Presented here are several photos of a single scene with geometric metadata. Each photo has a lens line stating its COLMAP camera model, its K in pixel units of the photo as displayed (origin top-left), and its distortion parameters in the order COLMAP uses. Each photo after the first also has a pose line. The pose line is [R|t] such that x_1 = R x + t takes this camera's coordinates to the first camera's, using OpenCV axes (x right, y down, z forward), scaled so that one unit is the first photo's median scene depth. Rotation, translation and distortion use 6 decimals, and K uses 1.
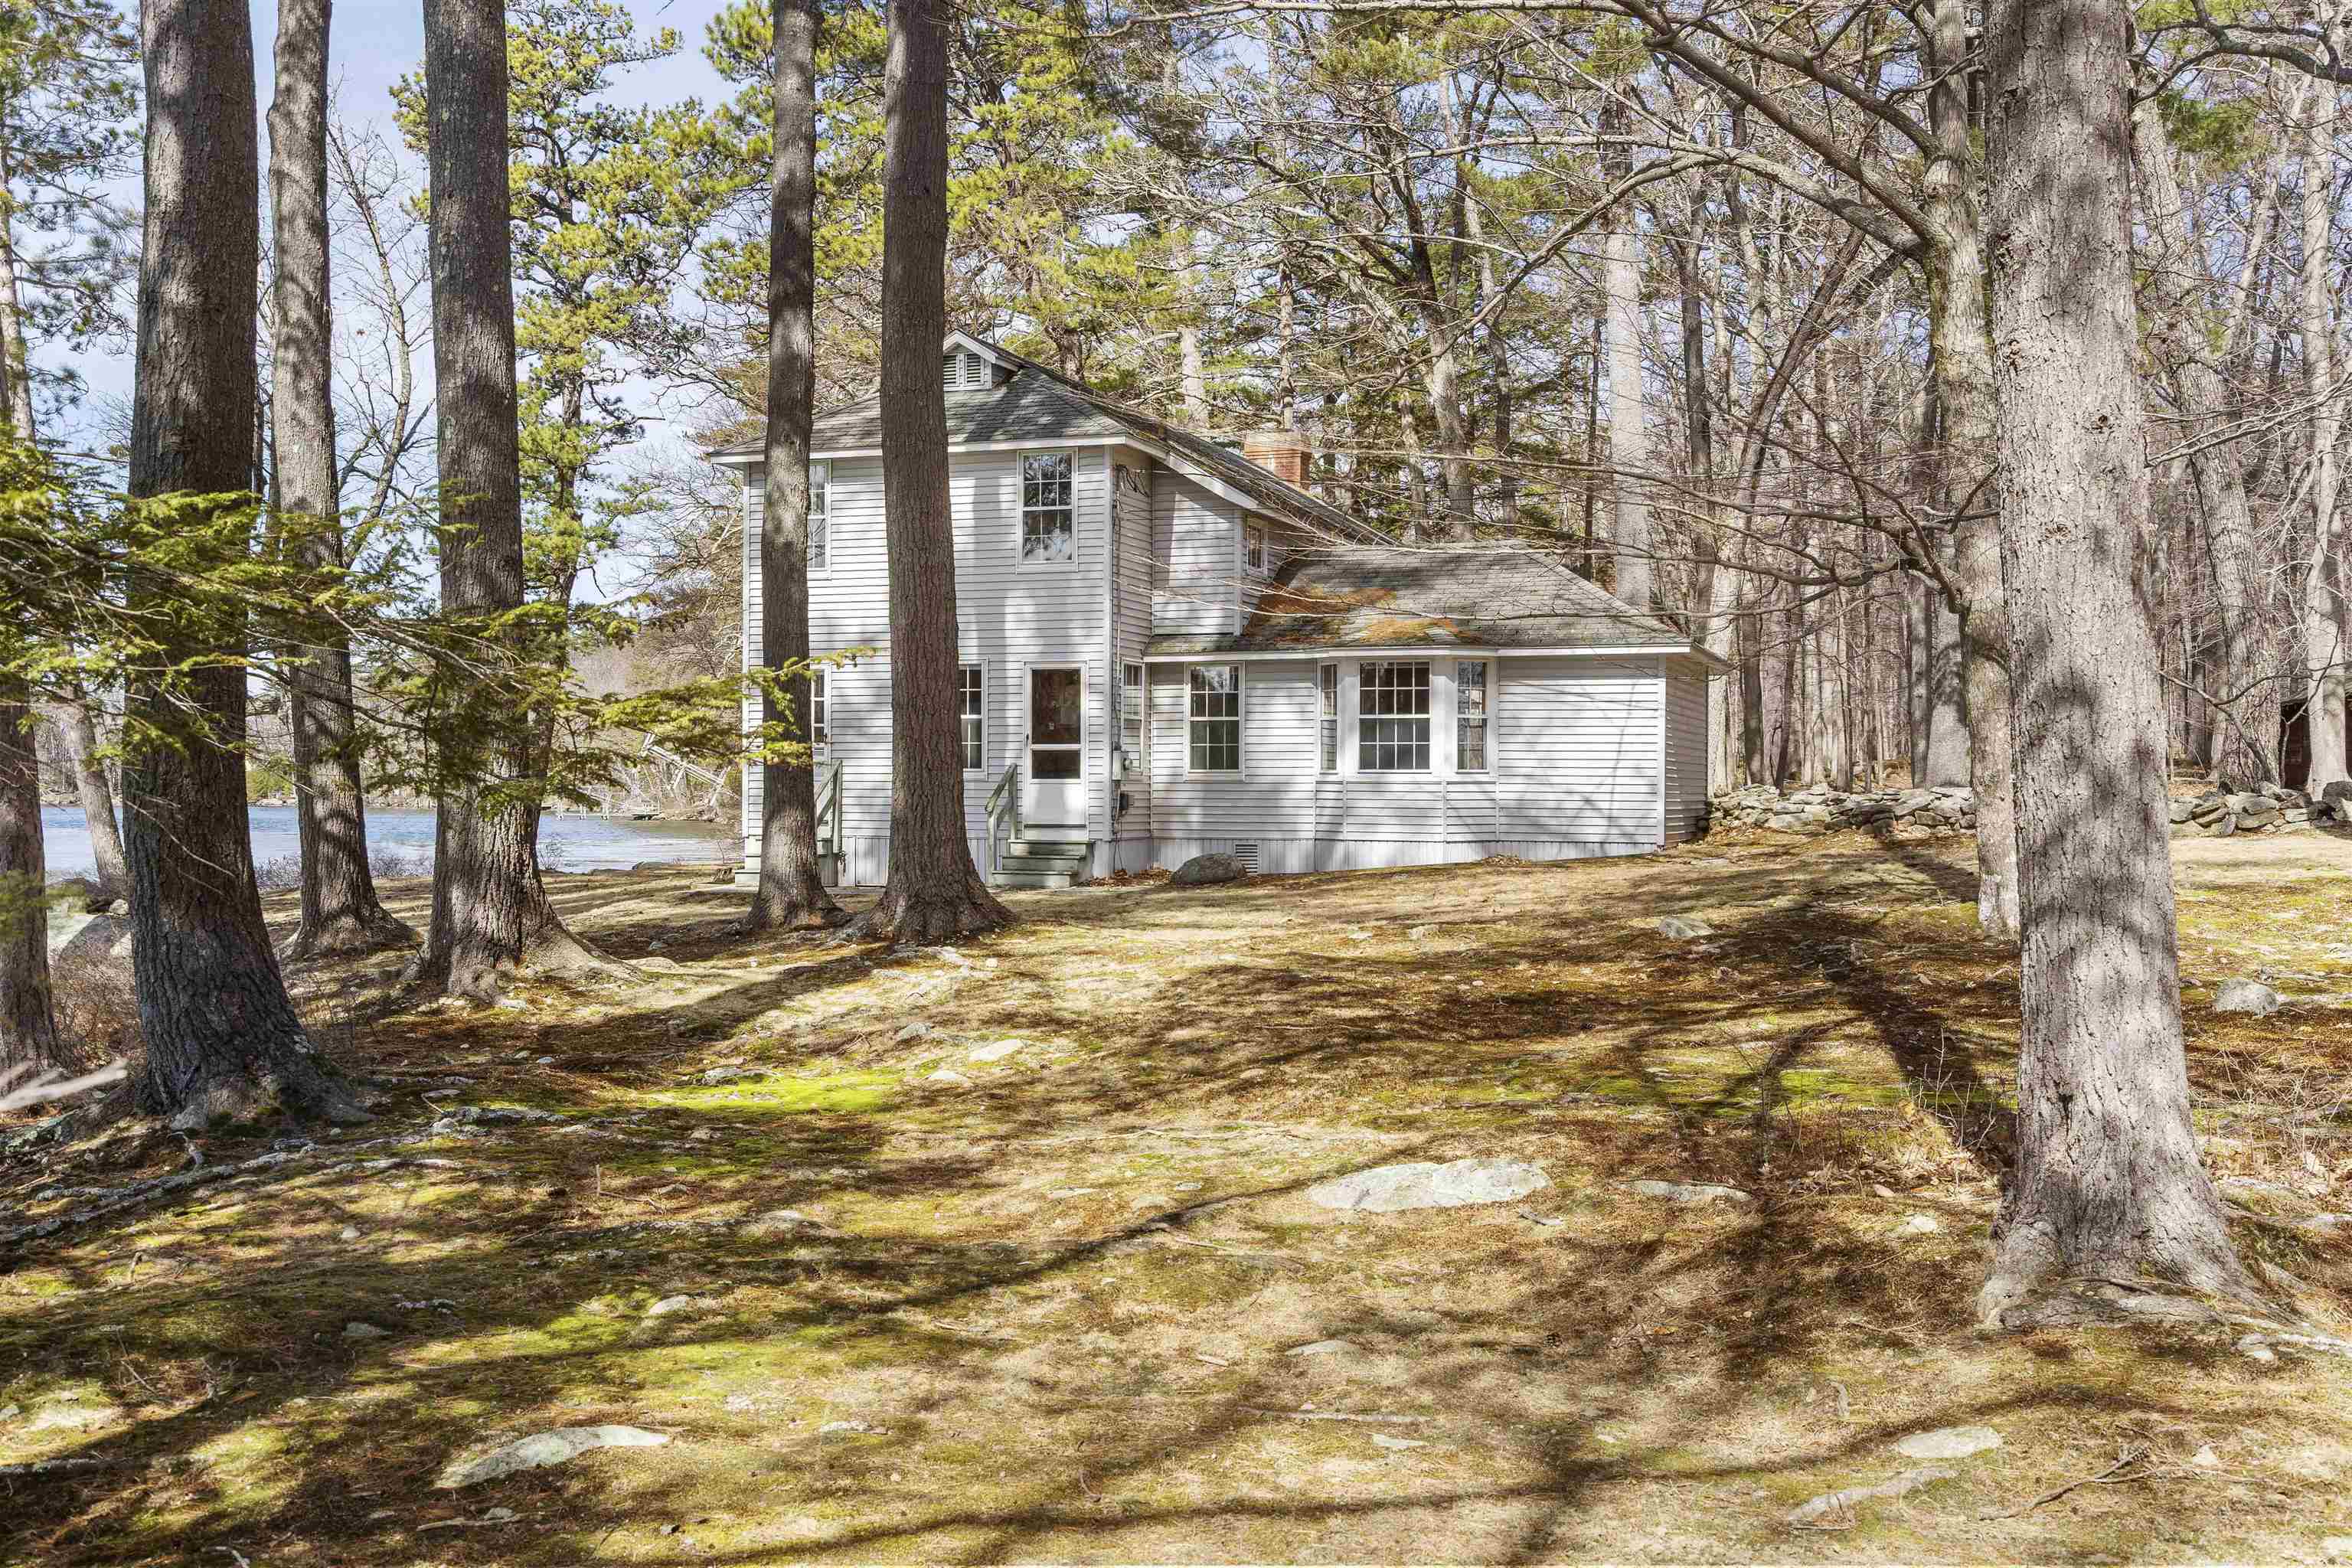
lens RADIAL K [[2328.5, 0, 1176.0], [0, 2328.5, 784.0], [0, 0, 1]] dist [0.080456, -0.337811]
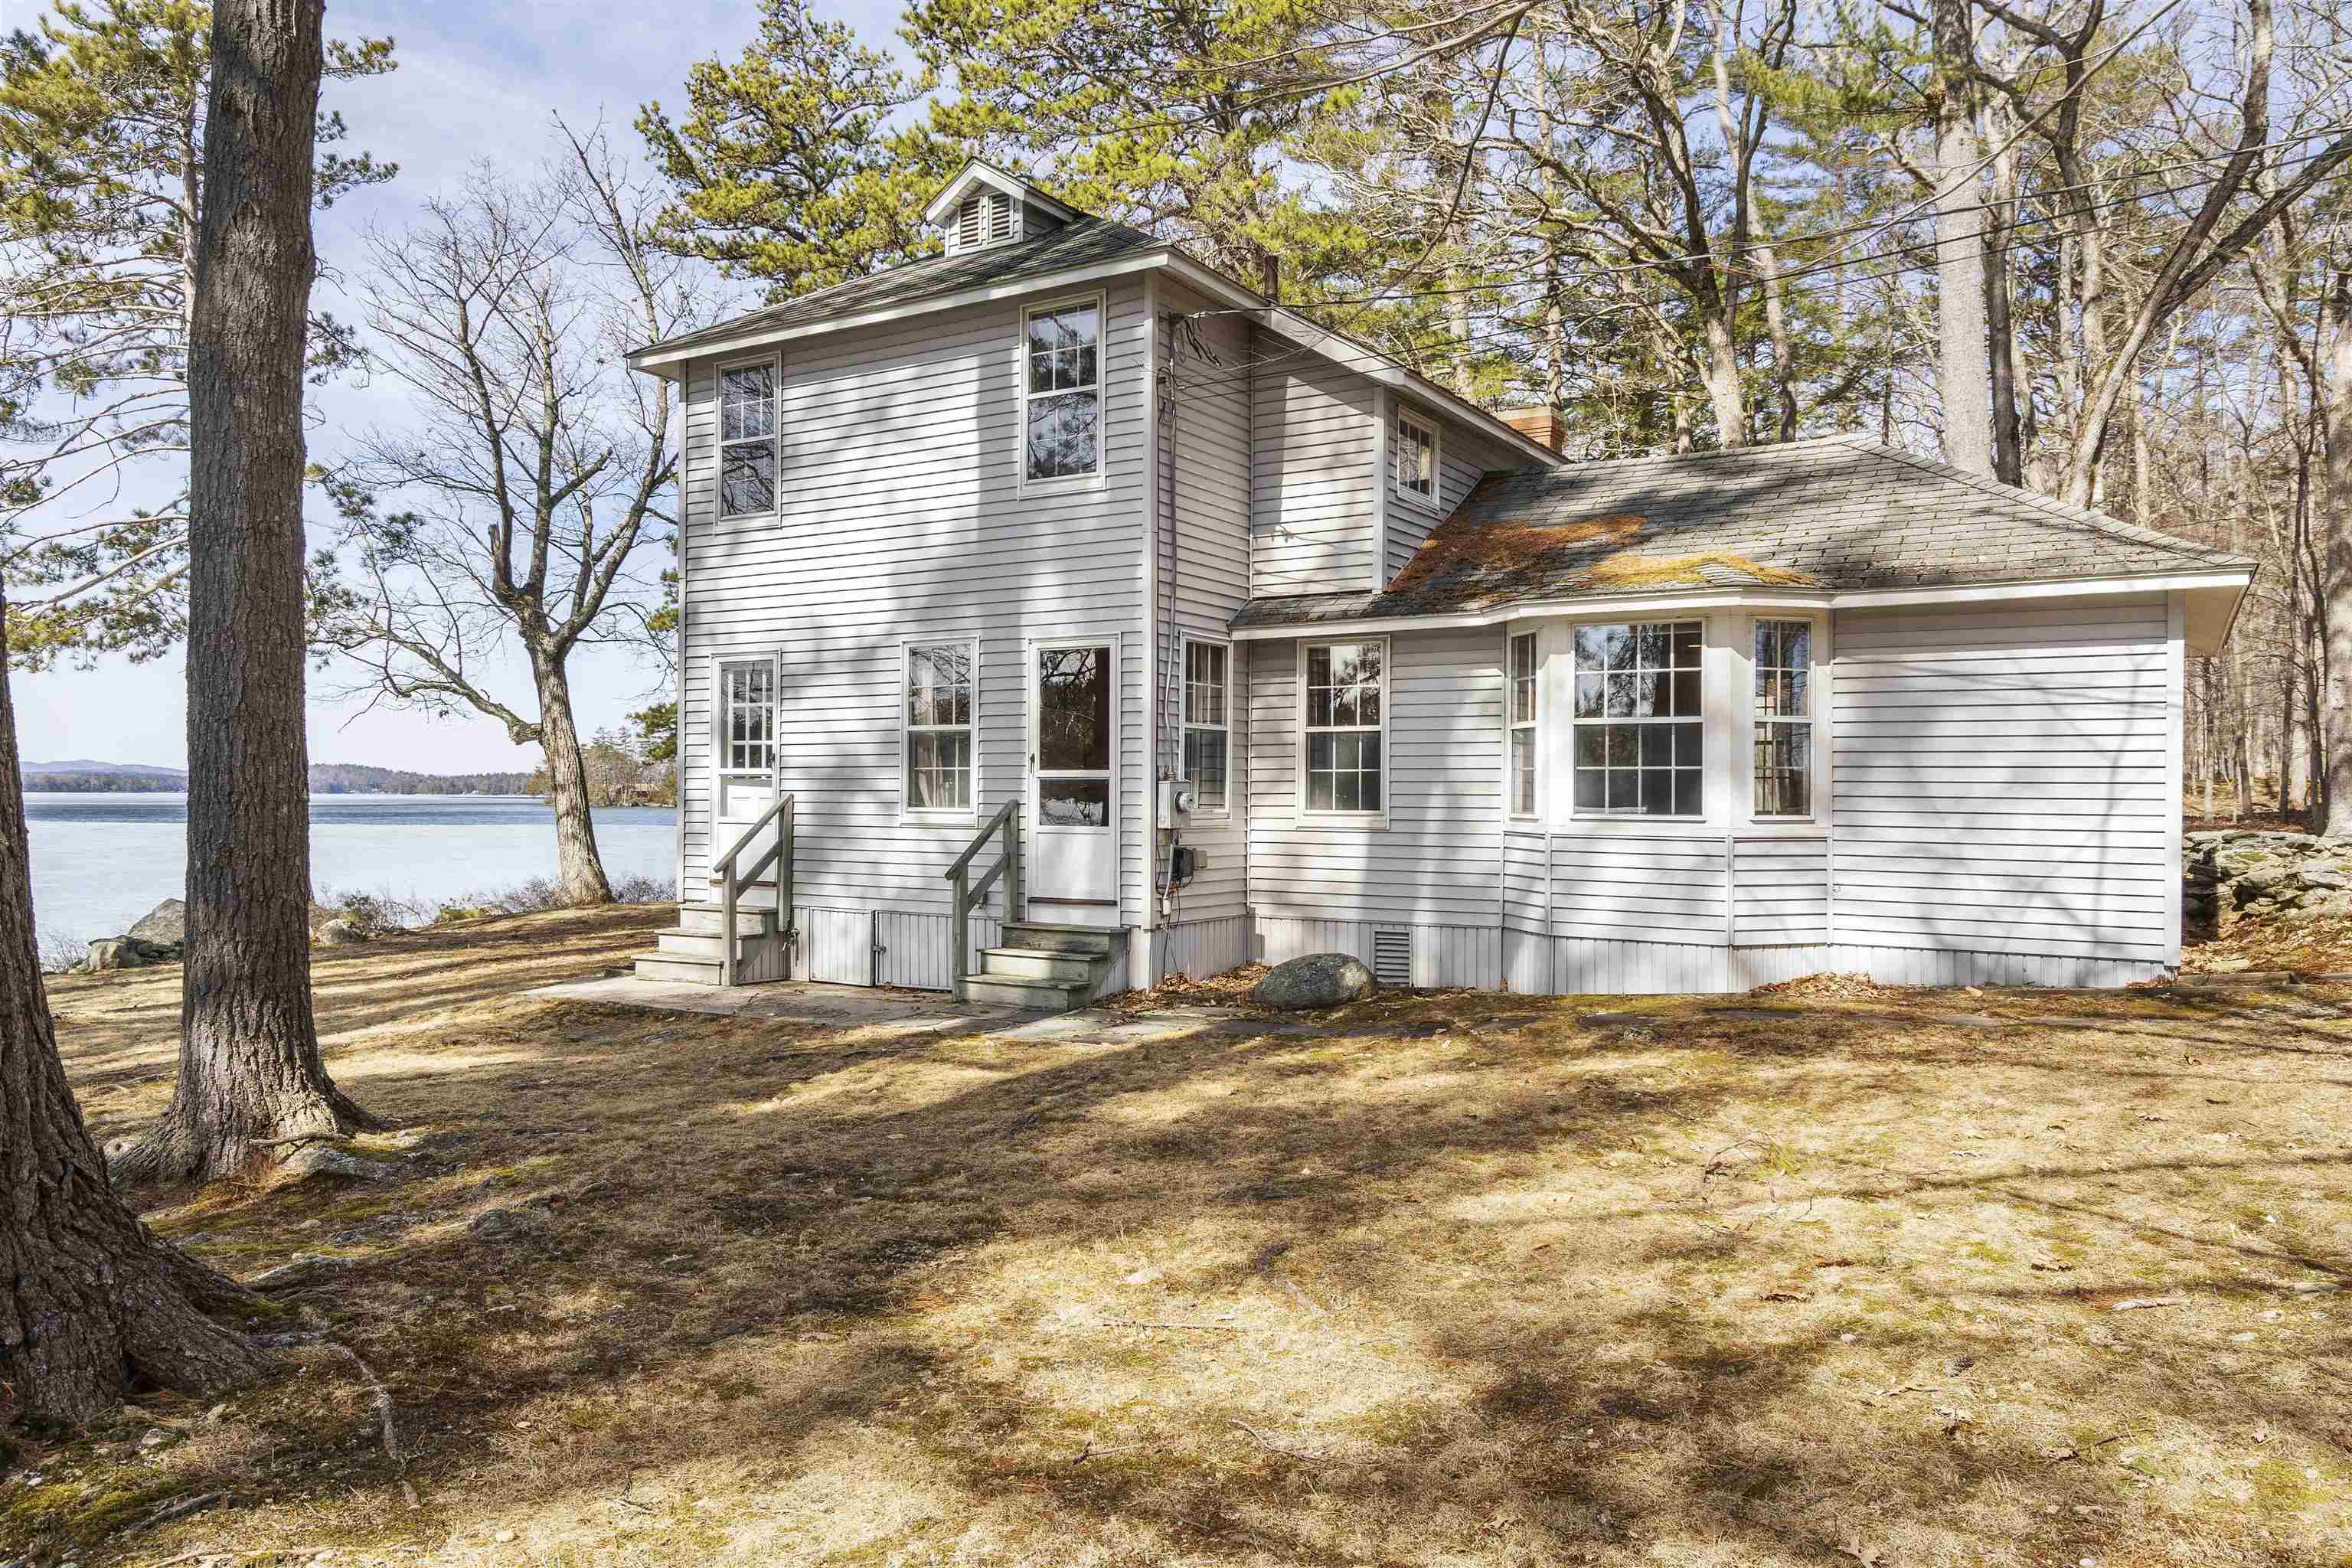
lens RADIAL K [[1608.7, 0, 1176.0], [0, 1608.7, 784.0], [0, 0, 1]] dist [0.000309, -0.001126]
pose [[0.977776, 0.003221, -0.209630, 0.063705], [-0.004787, 0.999964, -0.006959, -0.010208], [0.209600, 0.007808, 0.977756, 0.572709]]
